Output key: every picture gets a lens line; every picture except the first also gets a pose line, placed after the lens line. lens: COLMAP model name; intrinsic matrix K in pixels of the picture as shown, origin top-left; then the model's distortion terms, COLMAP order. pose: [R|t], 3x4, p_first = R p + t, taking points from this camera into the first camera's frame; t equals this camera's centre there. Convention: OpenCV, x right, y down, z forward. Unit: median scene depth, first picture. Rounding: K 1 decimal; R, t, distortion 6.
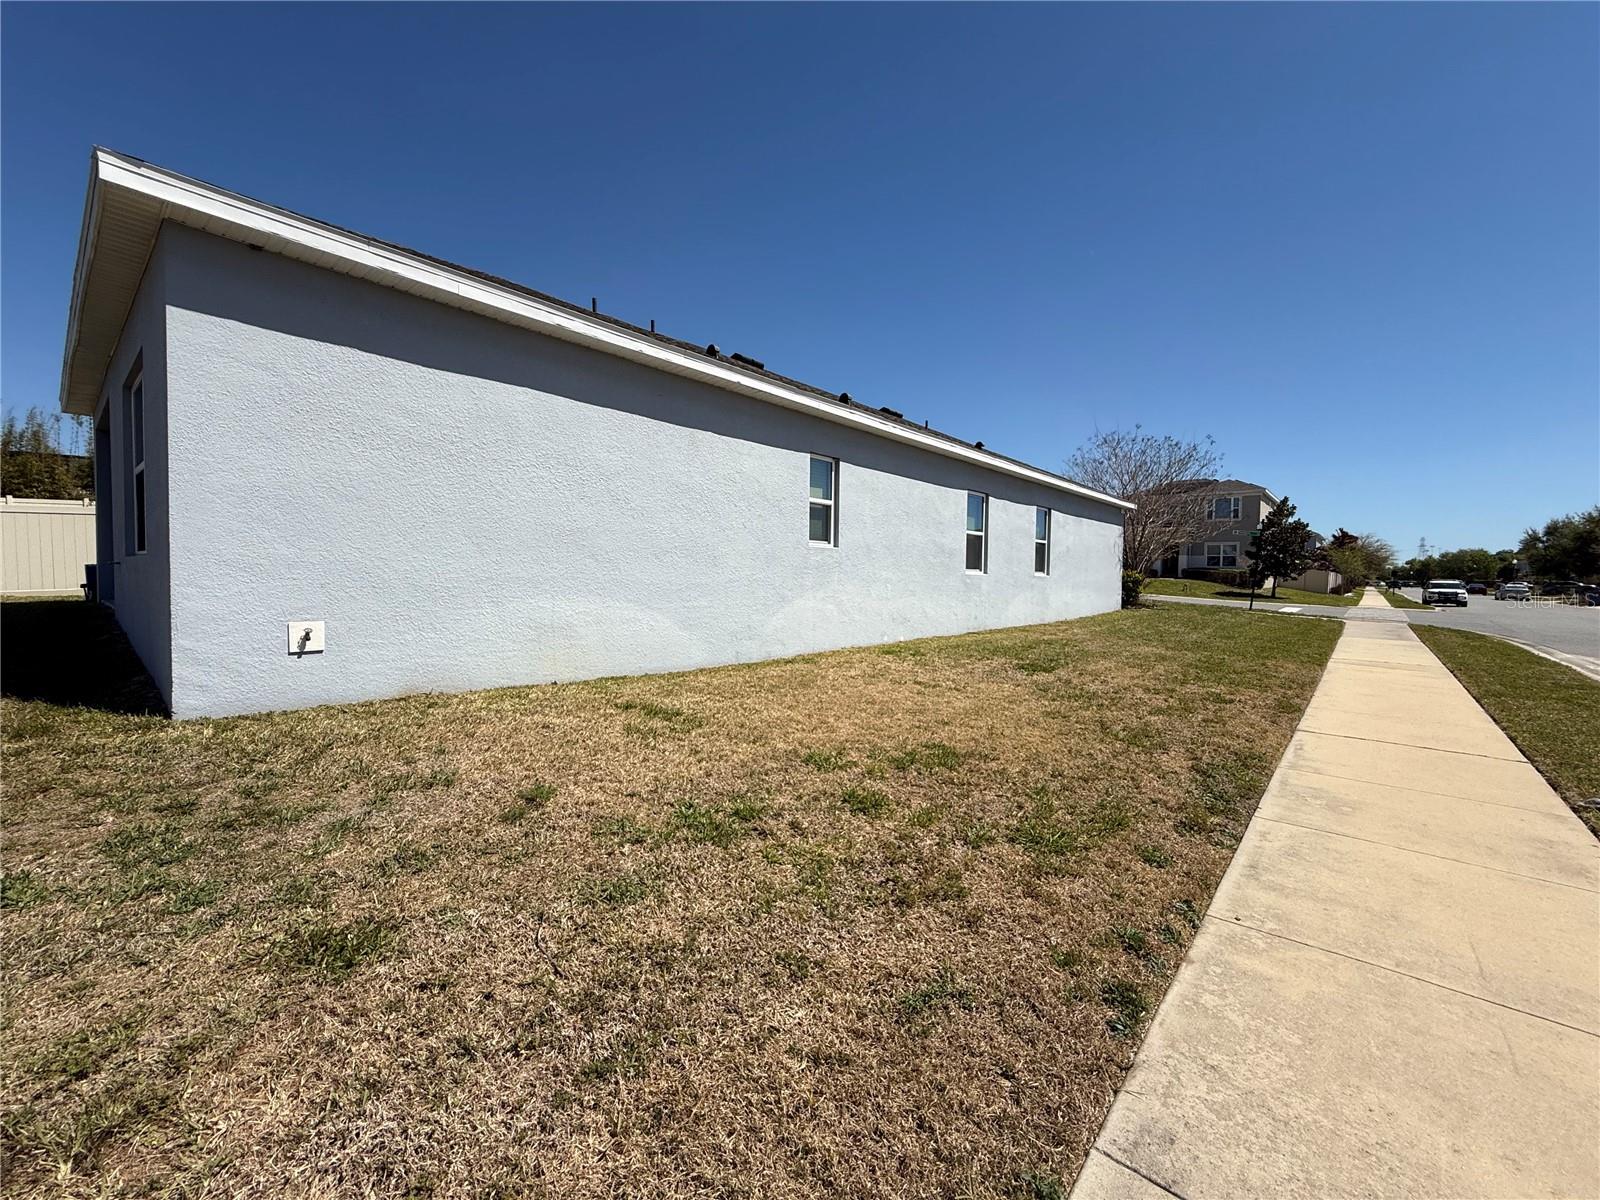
lens RADIAL K [[650.3, 0, 805.9], [0, 650.3, 595.4], [0, 0, 1]] dist [-0.002377, -0.000185]
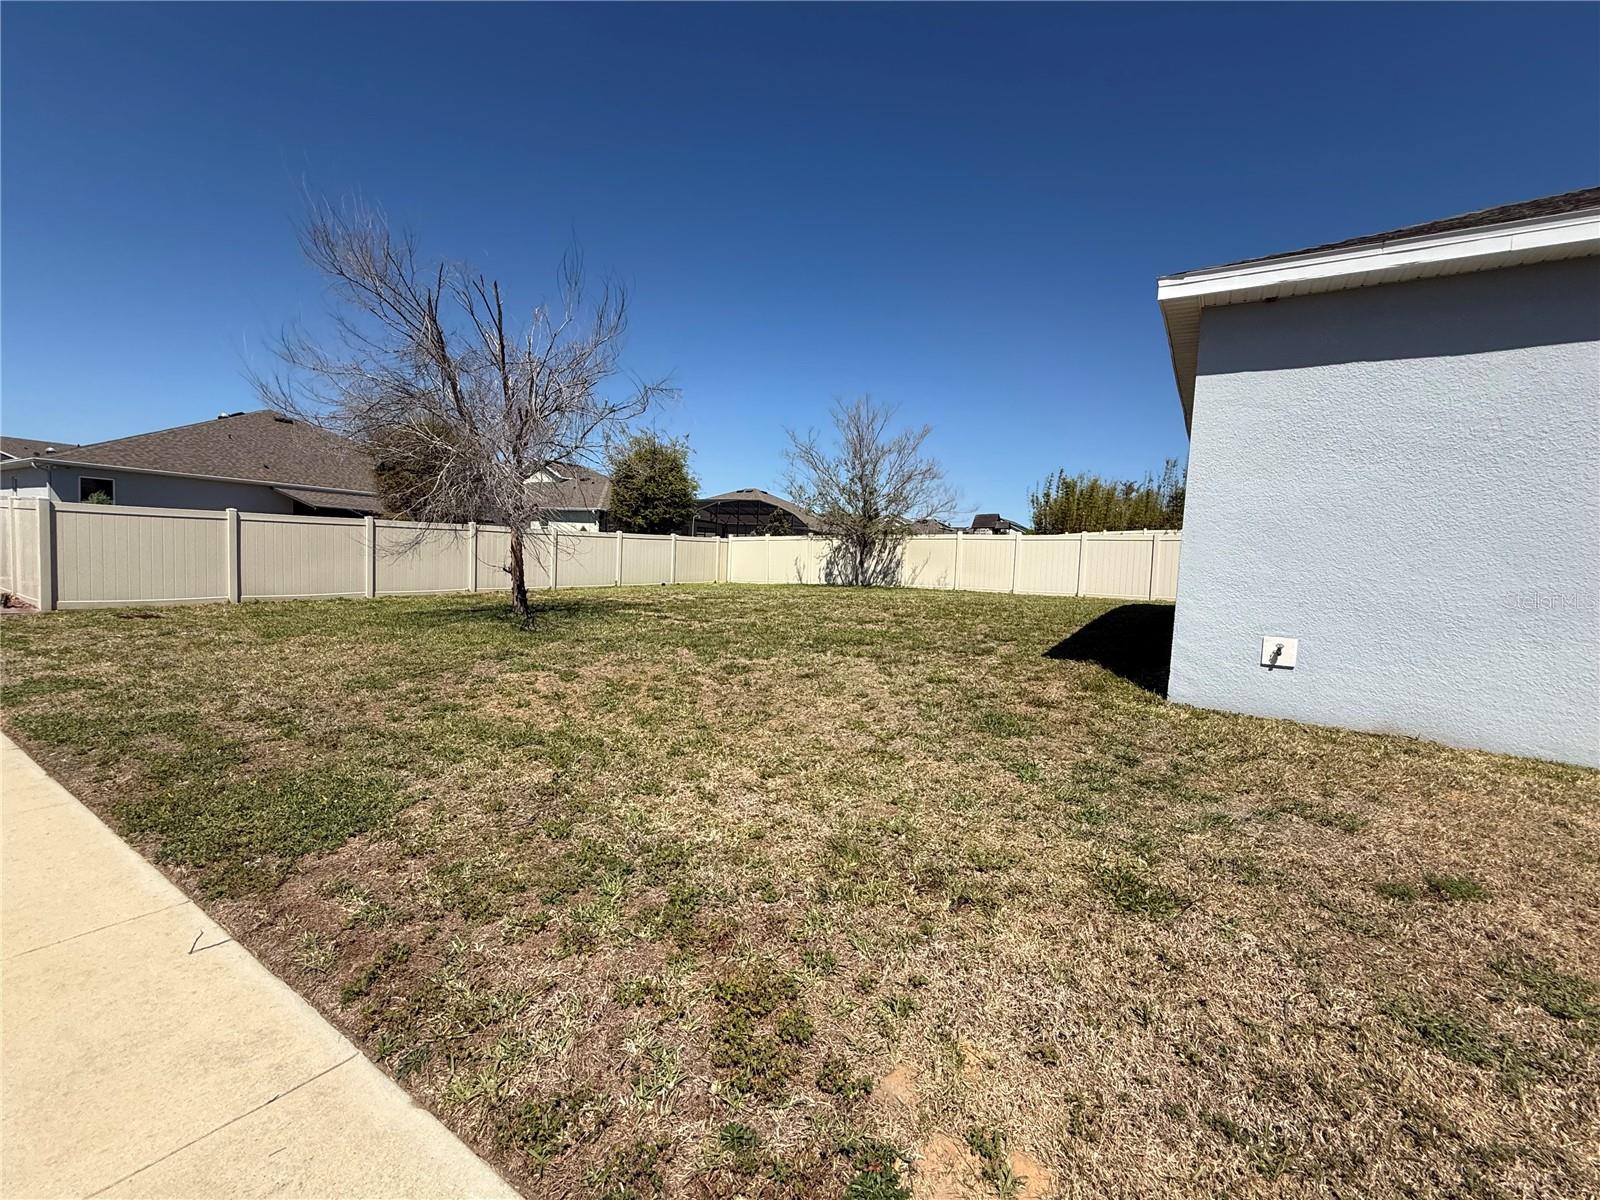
lens RADIAL K [[650.3, 0, 802.2], [0, 650.3, 593.9], [0, 0, 1]] dist [-0.002377, -0.000185]
pose [[0.151045, 0.047887, -0.987366, 0.237963], [-0.080014, 0.996141, 0.036072, -0.009604], [0.985283, 0.073555, 0.154294, 0.098929]]
